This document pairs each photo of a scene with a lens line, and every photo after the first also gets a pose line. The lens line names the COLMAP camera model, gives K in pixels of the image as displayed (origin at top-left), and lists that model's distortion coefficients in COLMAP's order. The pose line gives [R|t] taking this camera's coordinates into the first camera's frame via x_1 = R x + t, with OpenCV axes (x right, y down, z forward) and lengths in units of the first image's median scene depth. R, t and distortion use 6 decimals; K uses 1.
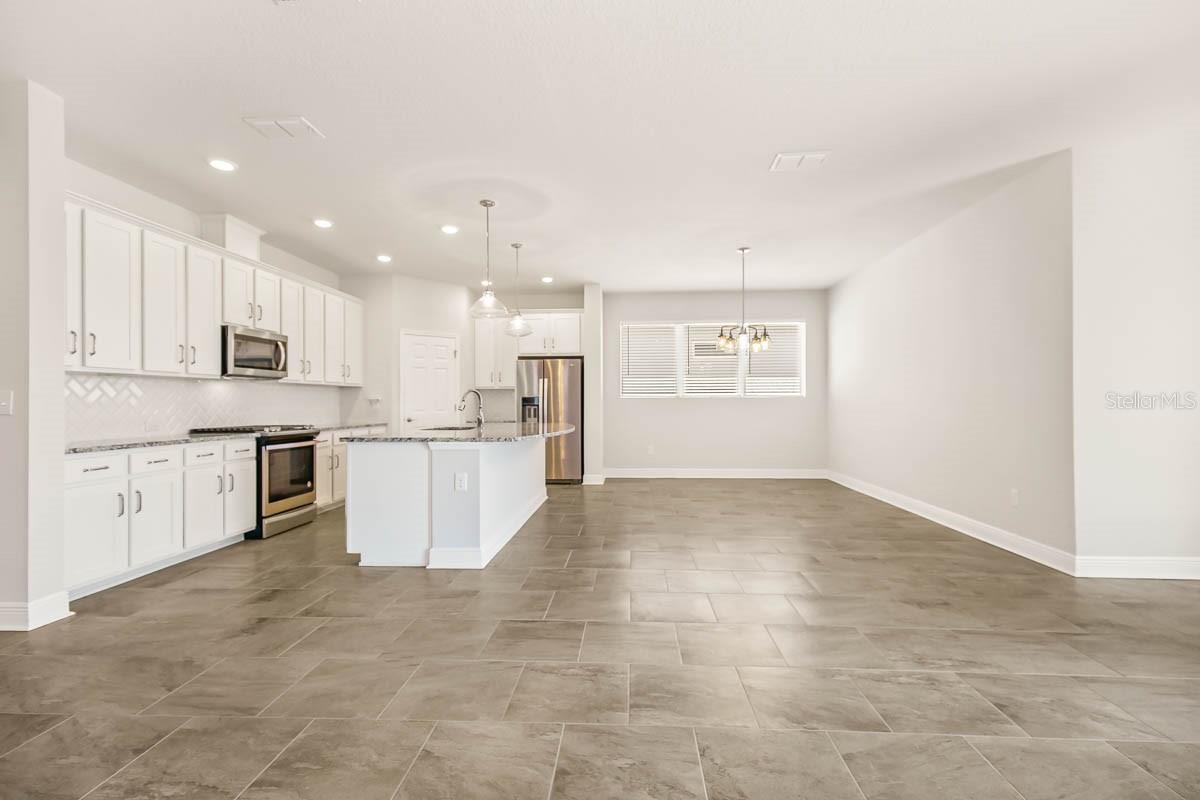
lens RADIAL K [[550.1, 0, 597.7], [0, 550.1, 397.0], [0, 0, 1]] dist [0.020736, -0.006718]
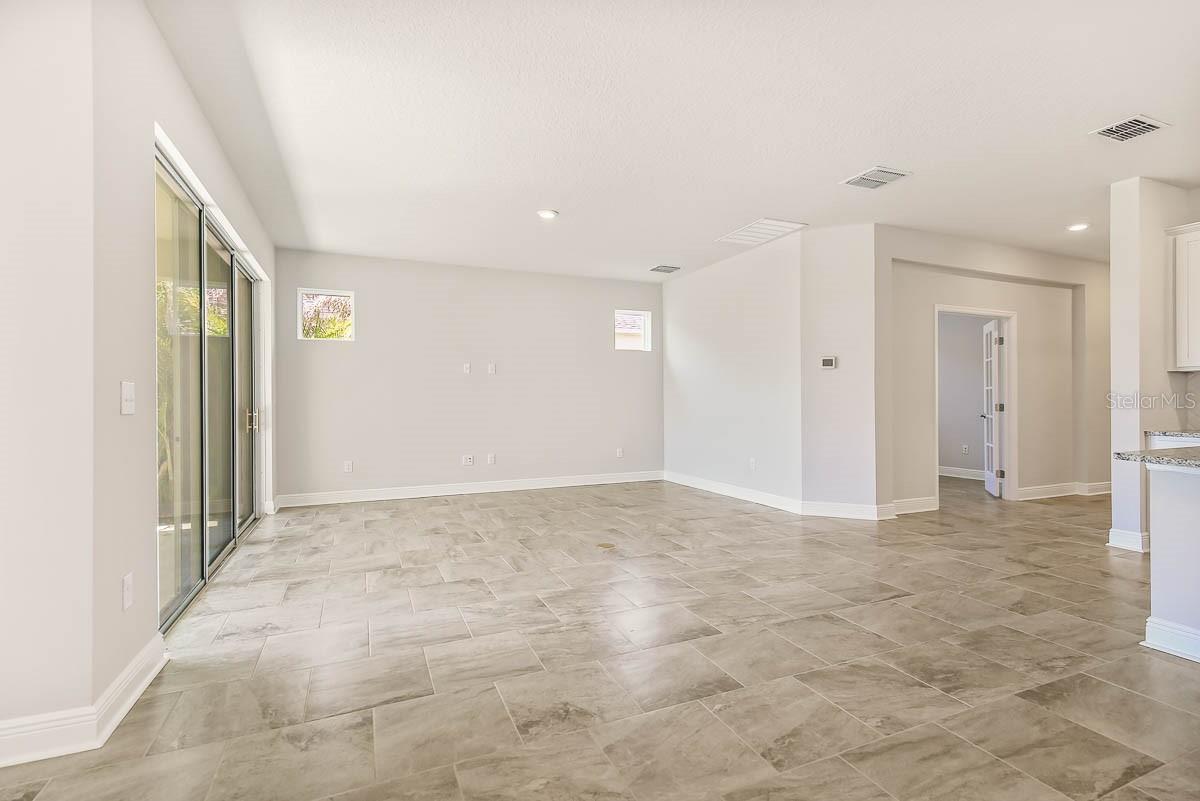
lens RADIAL K [[550.0, 0, 603.0], [0, 550.0, 397.1], [0, 0, 1]] dist [0.000320, -0.000359]
pose [[-0.891068, 0.005900, -0.453832, 0.530189], [0.011454, 0.999889, -0.009491, 0.006172], [0.453726, -0.013656, -0.891037, 1.020335]]
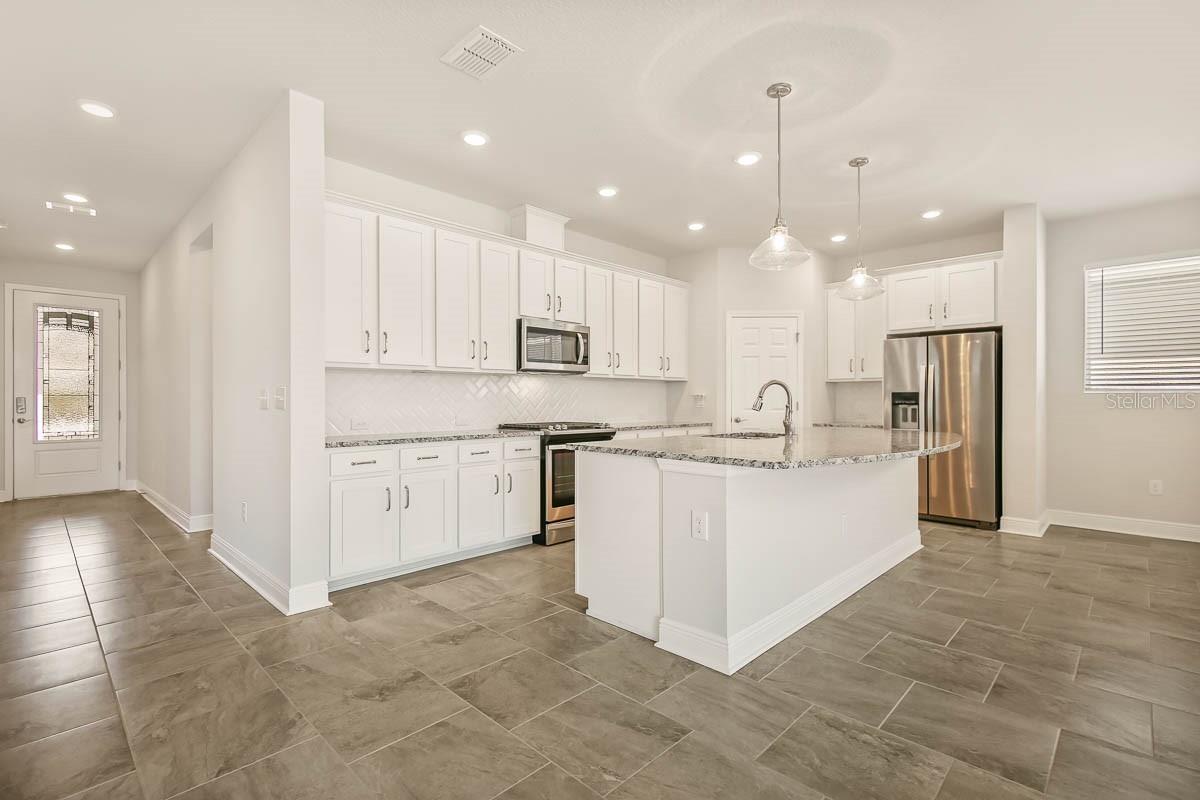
lens RADIAL K [[550.1, 0, 597.7], [0, 550.1, 397.0], [0, 0, 1]] dist [0.020736, -0.006718]
pose [[0.758705, 0.002655, -0.651429, 0.058705], [0.001770, 0.999980, 0.006137, 0.002114], [0.651432, -0.005809, 0.758685, 0.351592]]
